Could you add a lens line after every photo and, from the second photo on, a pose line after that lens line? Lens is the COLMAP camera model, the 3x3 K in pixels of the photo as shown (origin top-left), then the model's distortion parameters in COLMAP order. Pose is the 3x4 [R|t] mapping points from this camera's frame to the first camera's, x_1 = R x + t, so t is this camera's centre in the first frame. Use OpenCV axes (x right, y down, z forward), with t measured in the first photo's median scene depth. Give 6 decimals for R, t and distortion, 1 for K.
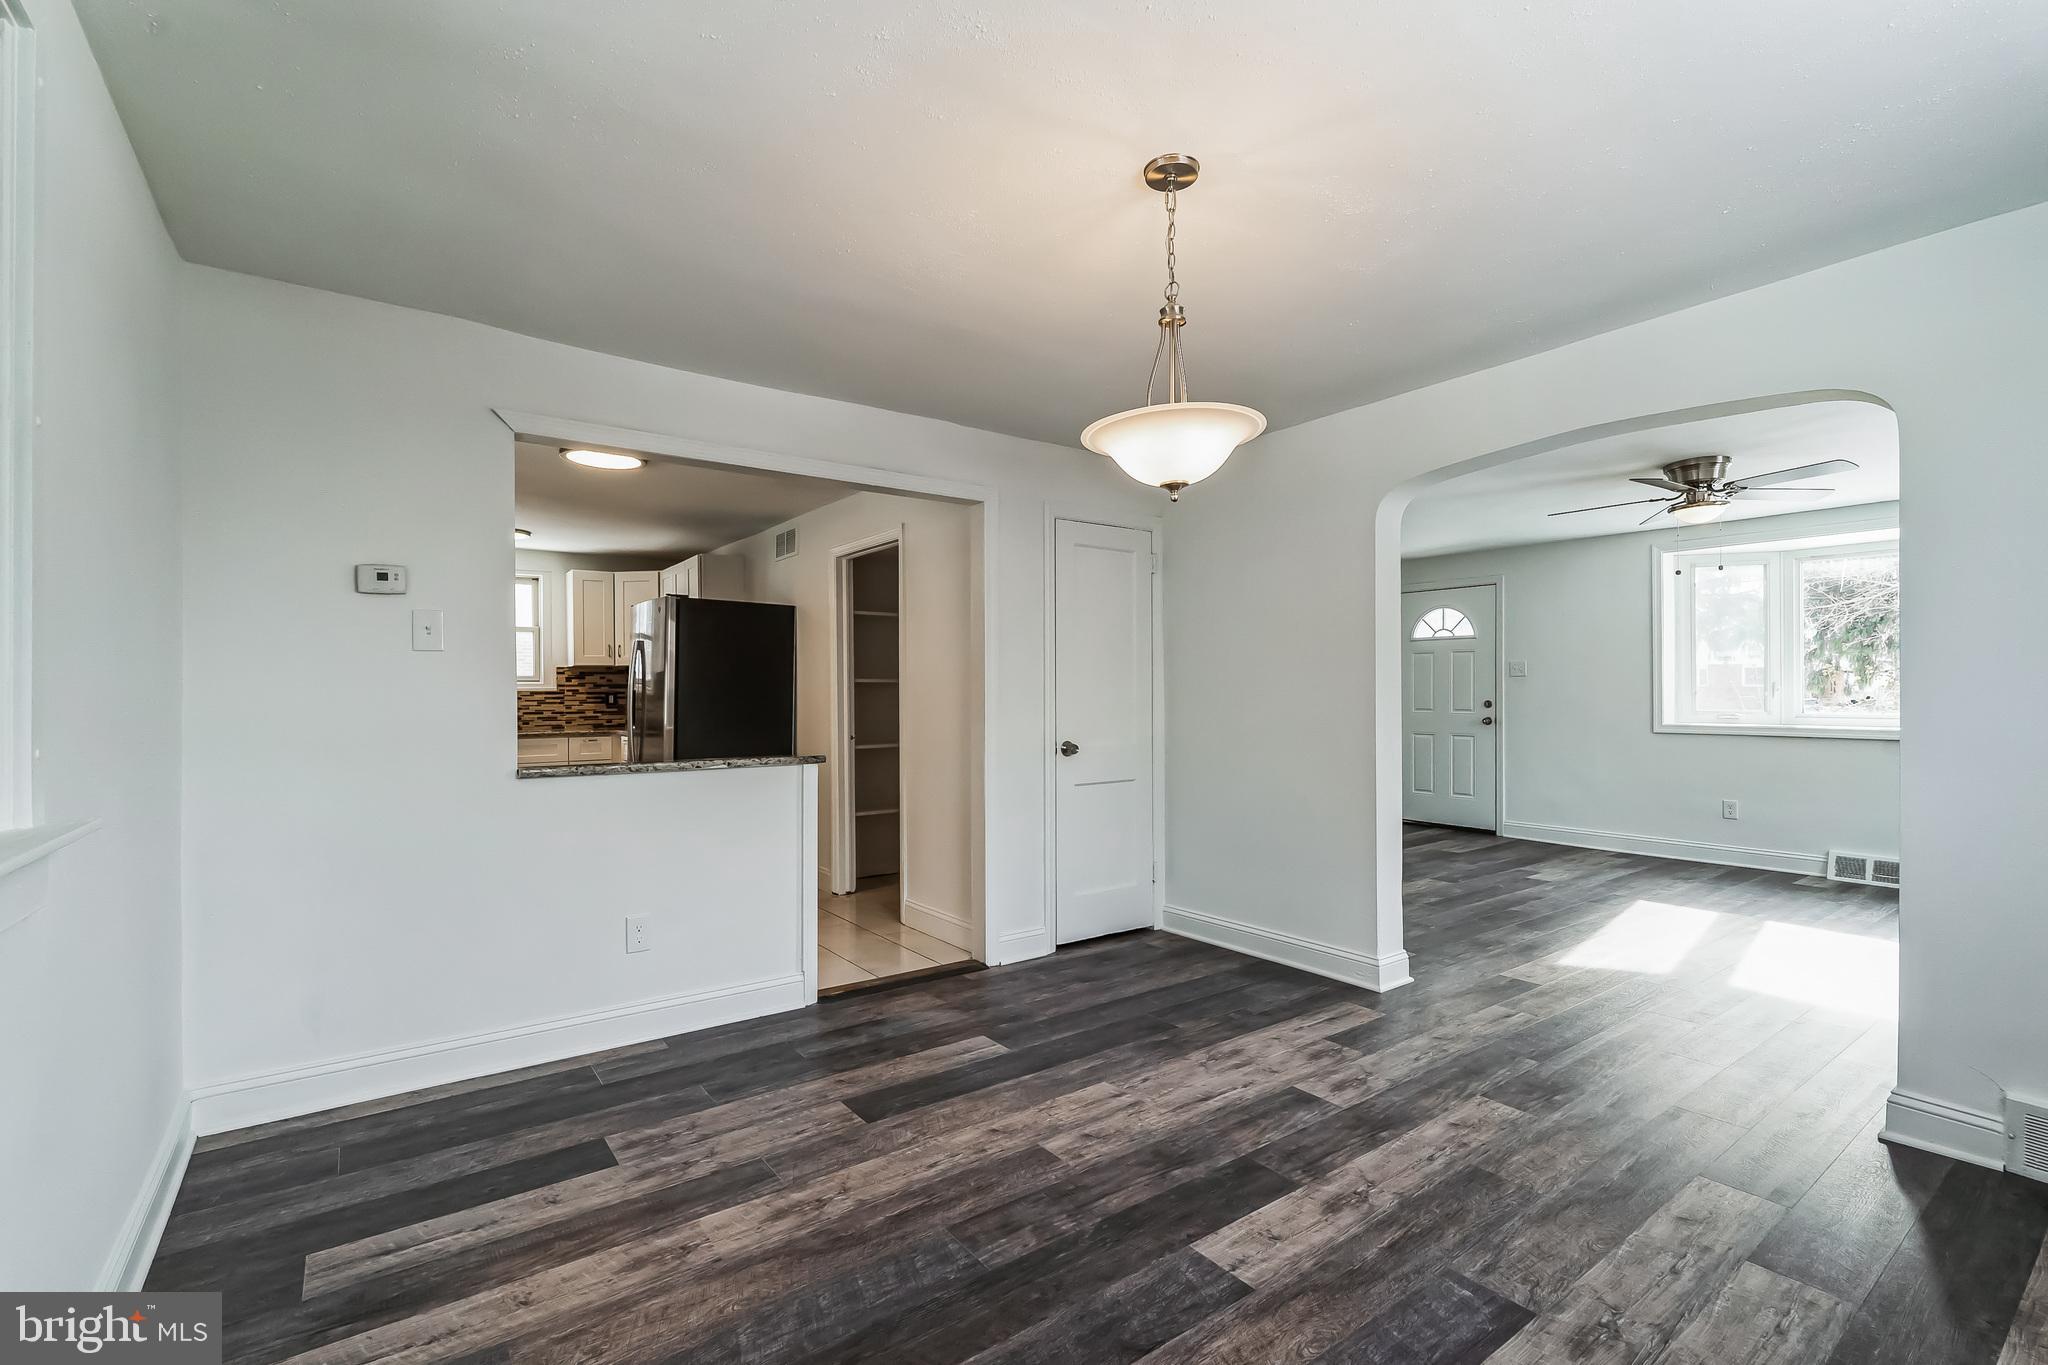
lens RADIAL K [[917.5, 0, 1027.6], [0, 917.5, 689.3], [0, 0, 1]] dist [0.001098, 0.000529]
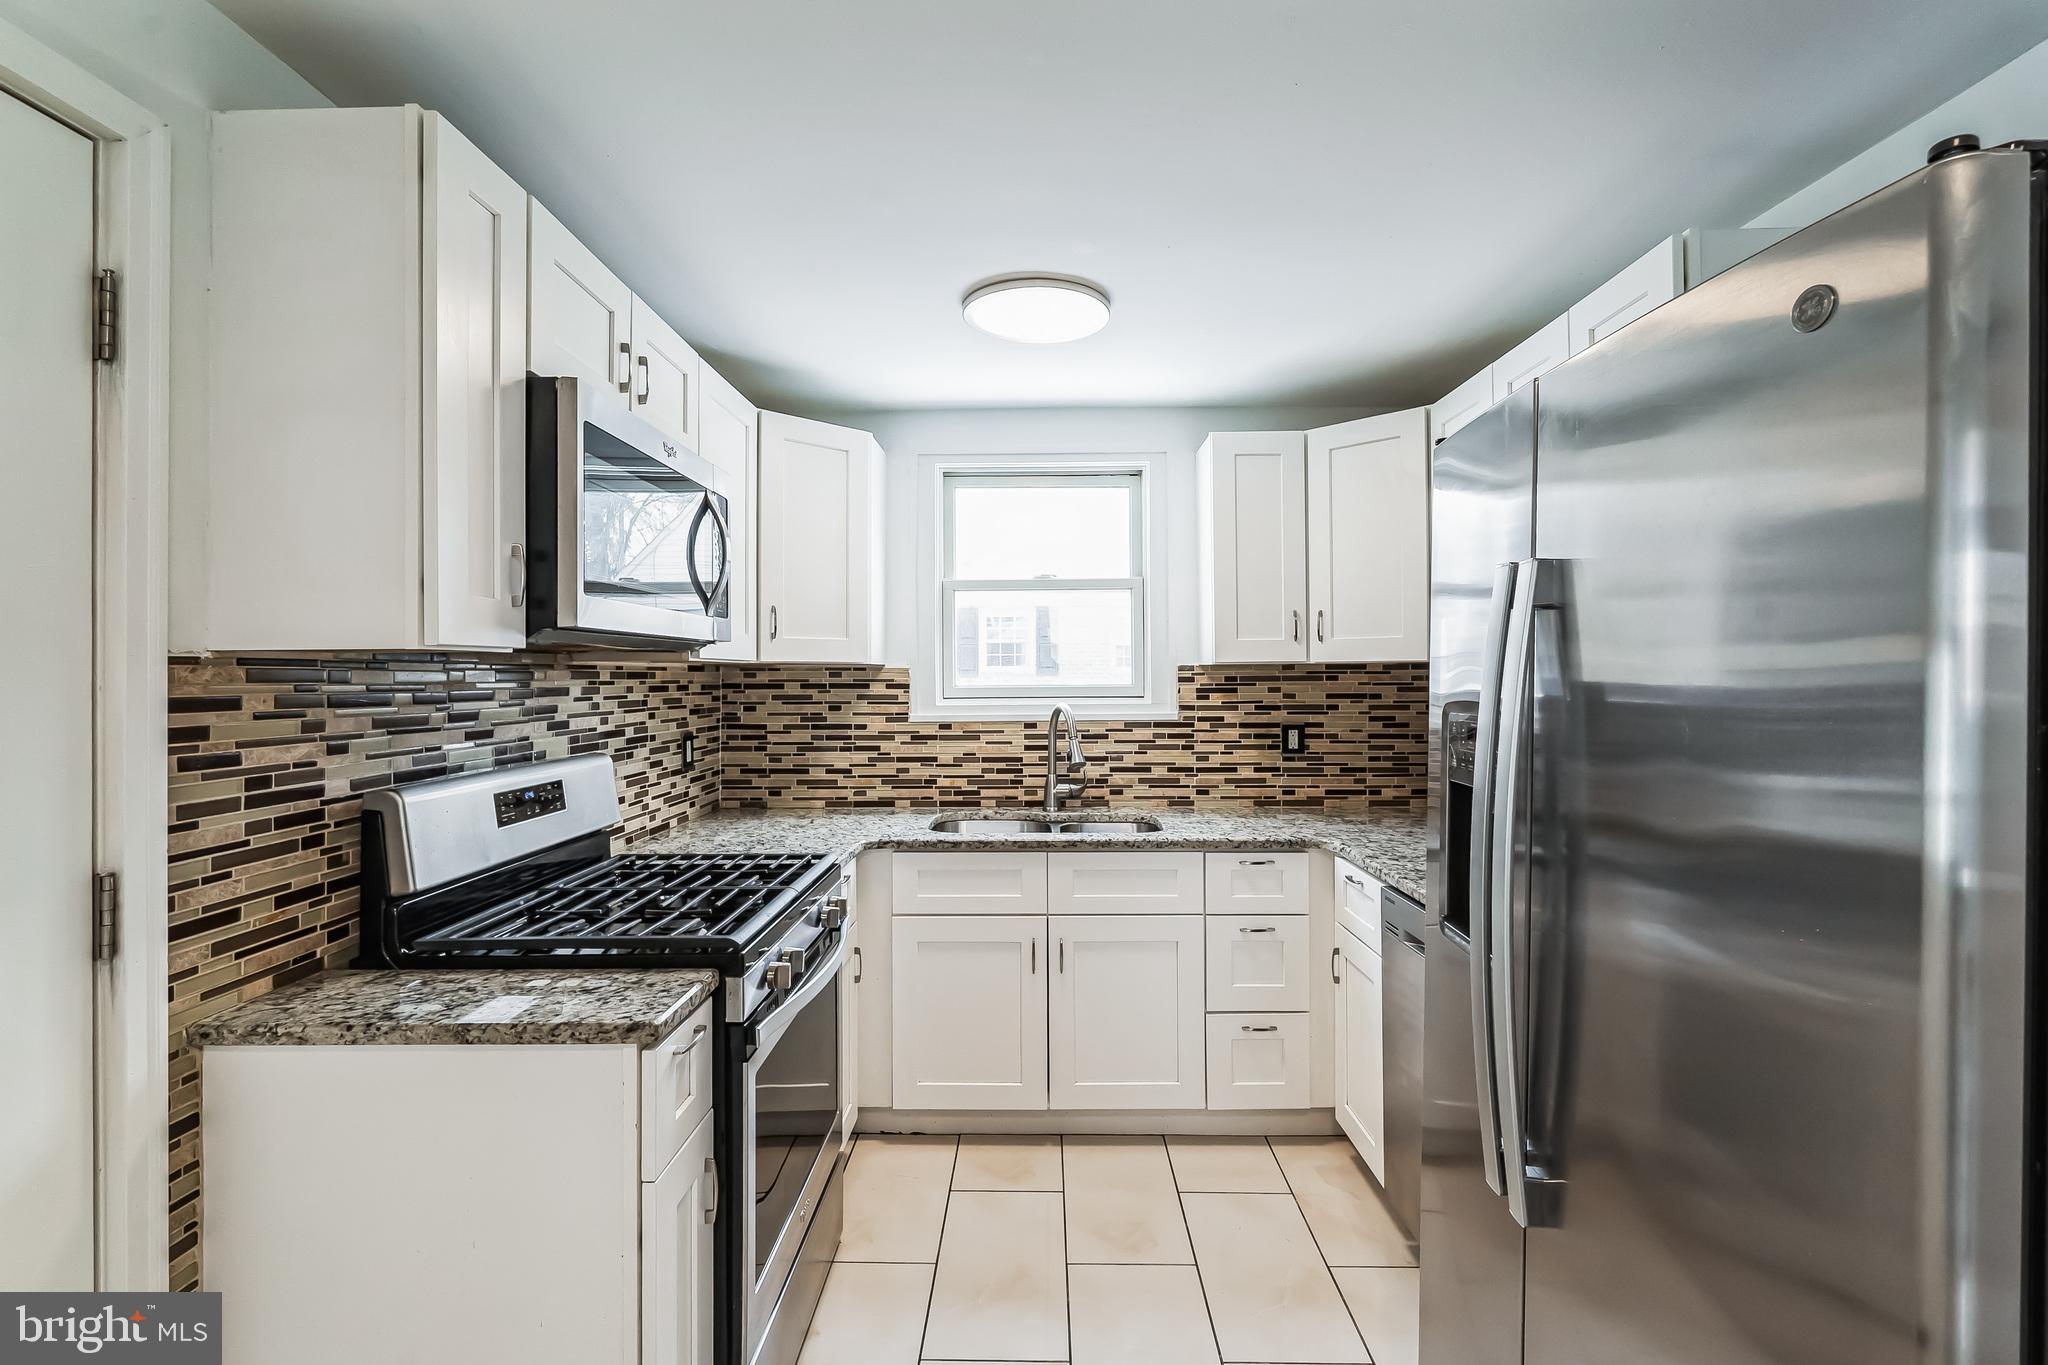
lens RADIAL K [[917.5, 0, 1039.5], [0, 917.5, 680.5], [0, 0, 1]] dist [0.001098, 0.000529]
pose [[0.805192, 0.003951, -0.593001, -0.787917], [0.004112, 0.999917, 0.012245, -0.059318], [0.593000, -0.012298, 0.805109, 1.562434]]
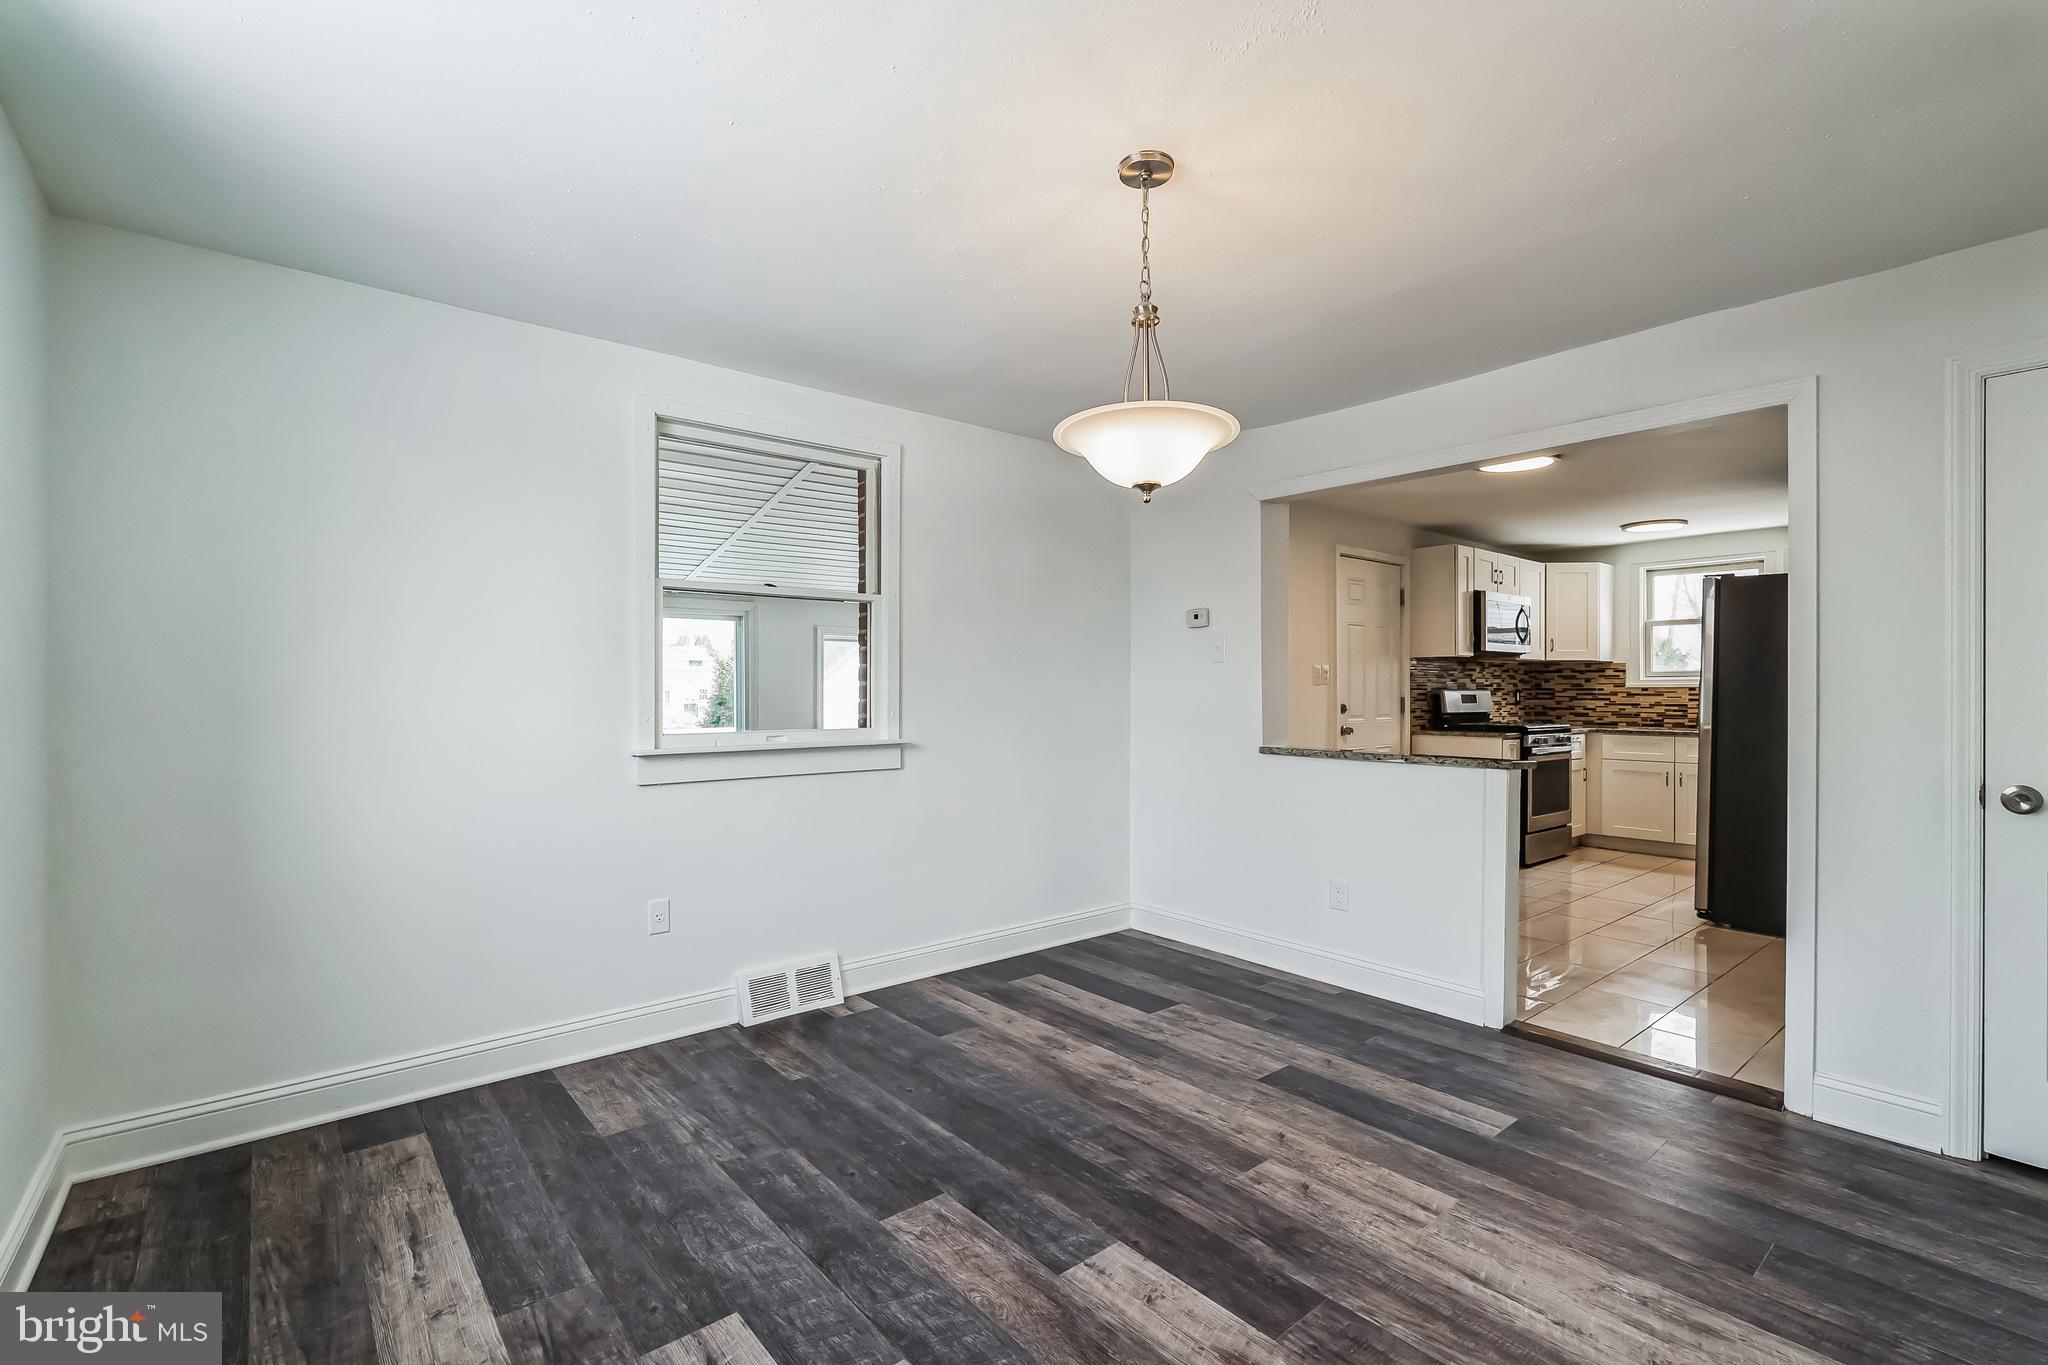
lens RADIAL K [[917.5, 0, 1013.9], [0, 917.5, 681.5], [0, 0, 1]] dist [0.001098, 0.000529]
pose [[0.053227, -0.003934, -0.998575, 0.825957], [0.003579, 0.999987, -0.003749, -0.006239], [0.998576, -0.003375, 0.053240, 0.579846]]
